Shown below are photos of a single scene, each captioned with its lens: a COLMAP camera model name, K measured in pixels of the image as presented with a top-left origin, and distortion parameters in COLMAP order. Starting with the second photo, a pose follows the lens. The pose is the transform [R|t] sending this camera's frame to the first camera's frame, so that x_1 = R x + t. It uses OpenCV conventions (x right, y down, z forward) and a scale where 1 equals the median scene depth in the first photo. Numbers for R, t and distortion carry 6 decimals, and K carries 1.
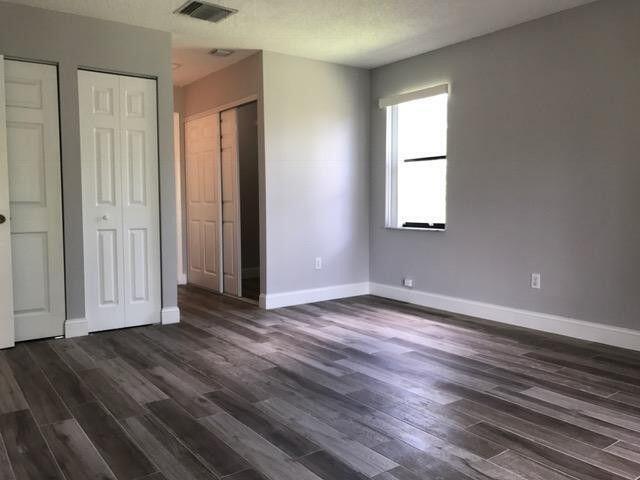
lens RADIAL K [[526.8, 0, 320.0], [0, 526.8, 240.0], [0, 0, 1]] dist [0.007734, 0.007064]
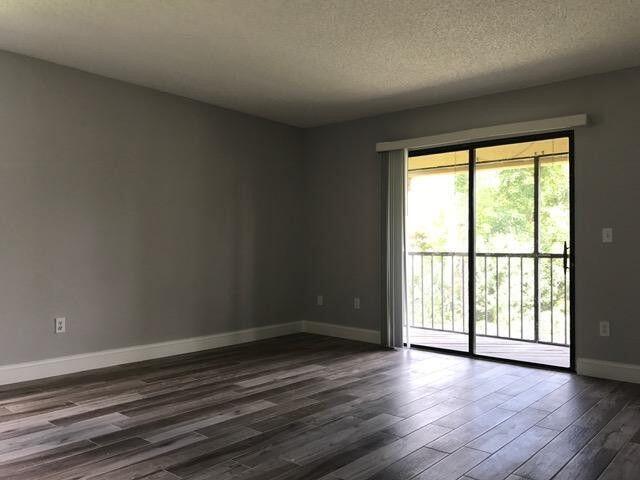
lens RADIAL K [[526.8, 0, 320.0], [0, 526.8, 240.0], [0, 0, 1]] dist [0.007734, 0.007064]
pose [[-0.210108, 0.012859, 0.977594, -0.844082], [0.064978, 0.997886, 0.000839, -0.064731], [-0.975517, 0.063698, -0.210499, 0.924746]]
